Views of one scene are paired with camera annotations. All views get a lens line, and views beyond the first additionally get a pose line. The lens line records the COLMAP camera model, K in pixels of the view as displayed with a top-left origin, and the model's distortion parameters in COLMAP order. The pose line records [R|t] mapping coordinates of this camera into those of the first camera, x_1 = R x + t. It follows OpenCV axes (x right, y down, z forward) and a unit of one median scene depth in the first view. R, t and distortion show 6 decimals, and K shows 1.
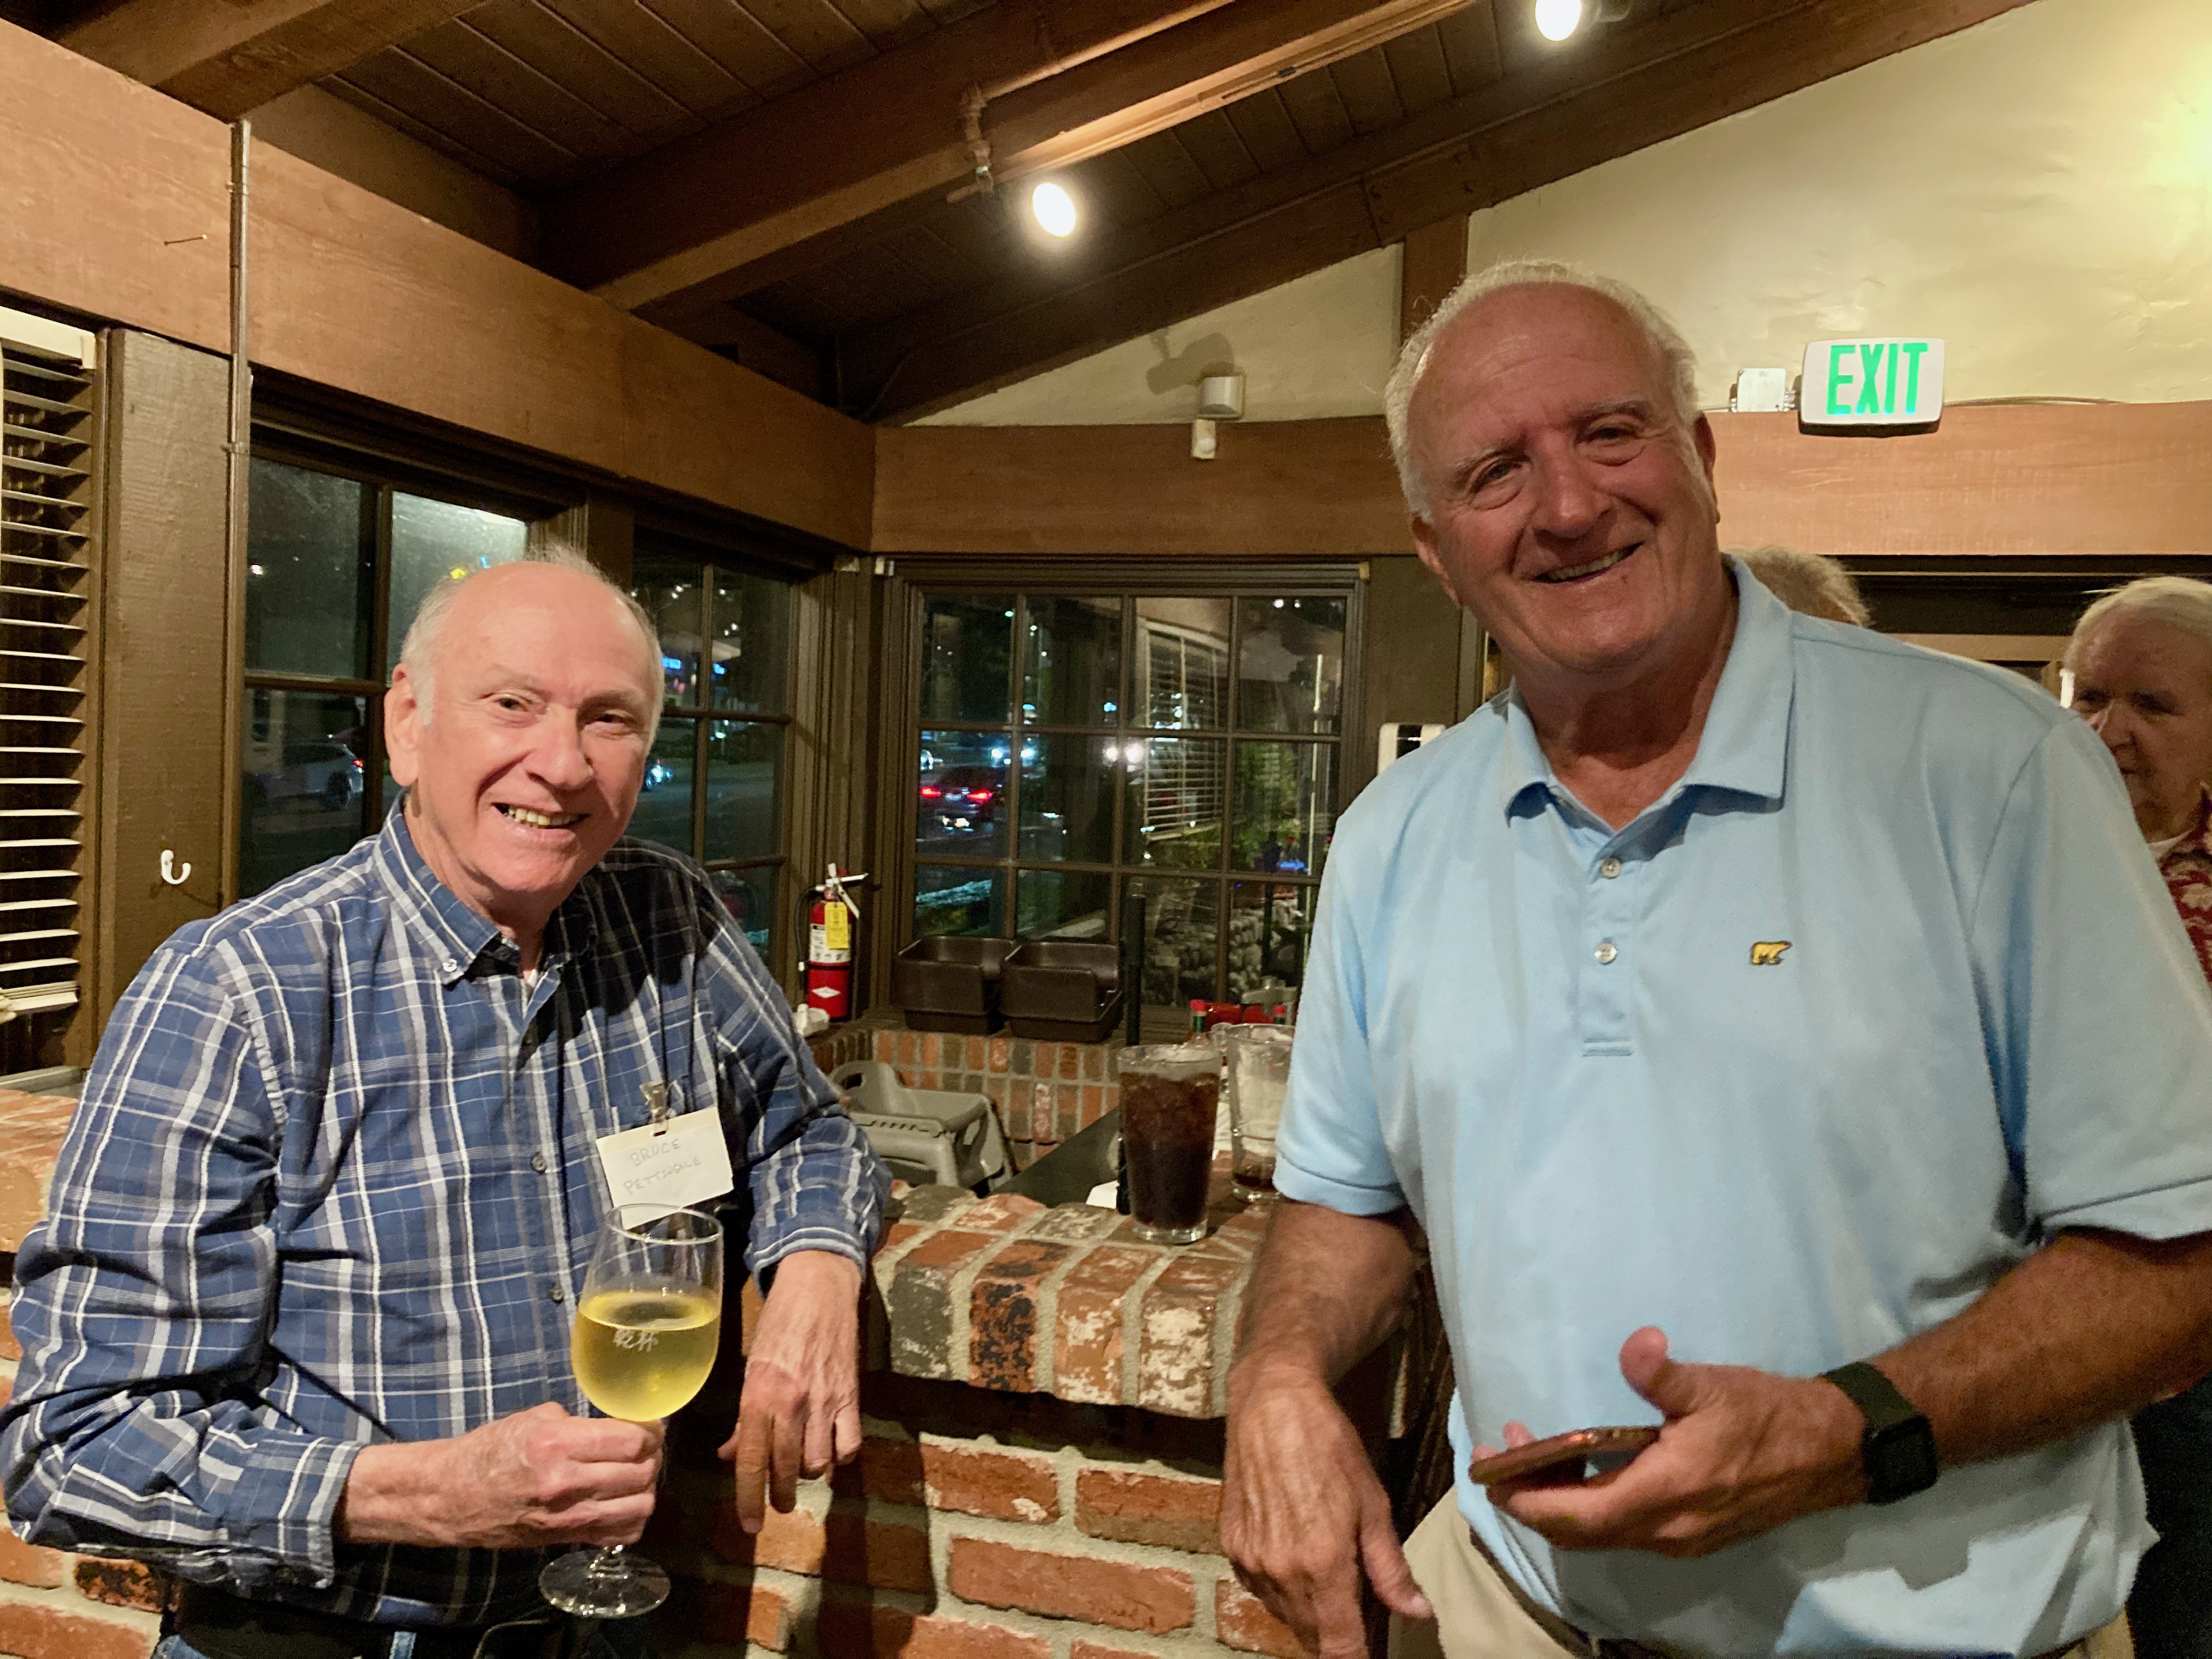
lens RADIAL K [[1827.0, 0, 1075.0], [0, 1827.0, 798.6], [0, 0, 1]] dist [0.025909, -0.006476]
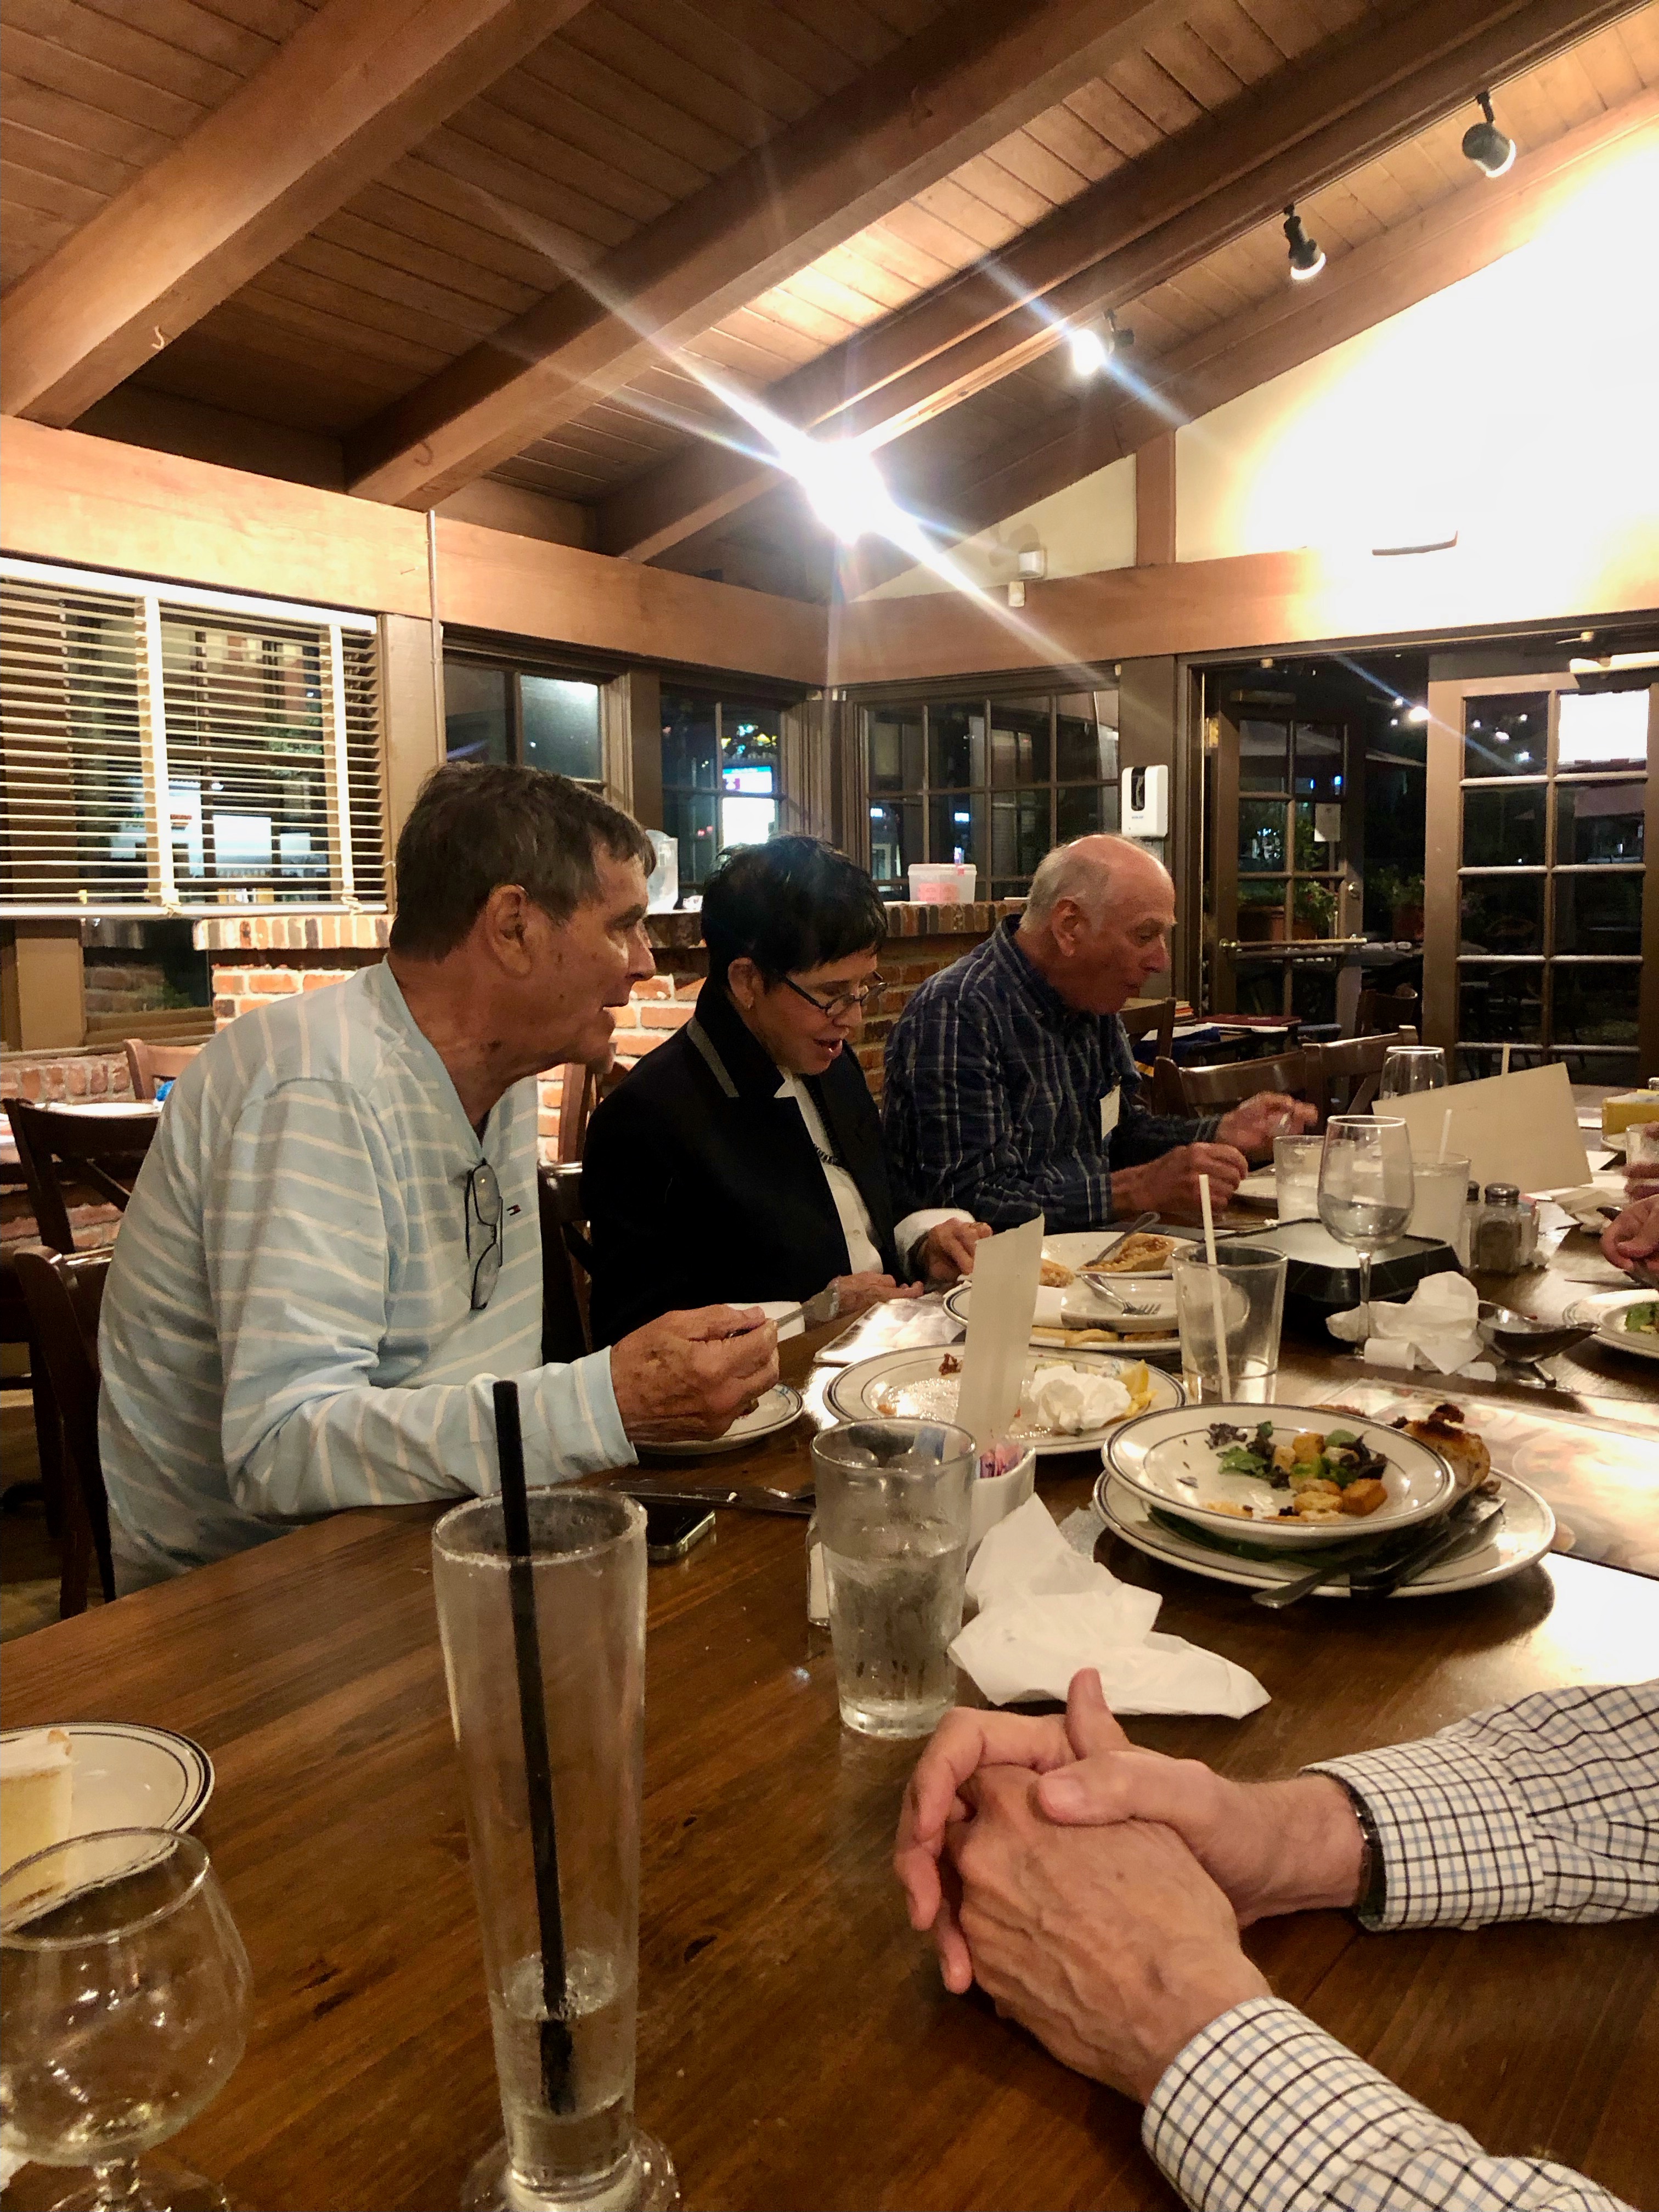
lens RADIAL K [[1827.3, 0, 822.2], [0, 1827.3, 1074.8], [0, 0, 1]] dist [0.032496, -0.013512]
pose [[0.959057, -0.026207, -0.281998, 0.423716], [0.046057, 0.996887, 0.063992, 0.130914], [0.279443, -0.074359, 0.957278, -0.721419]]
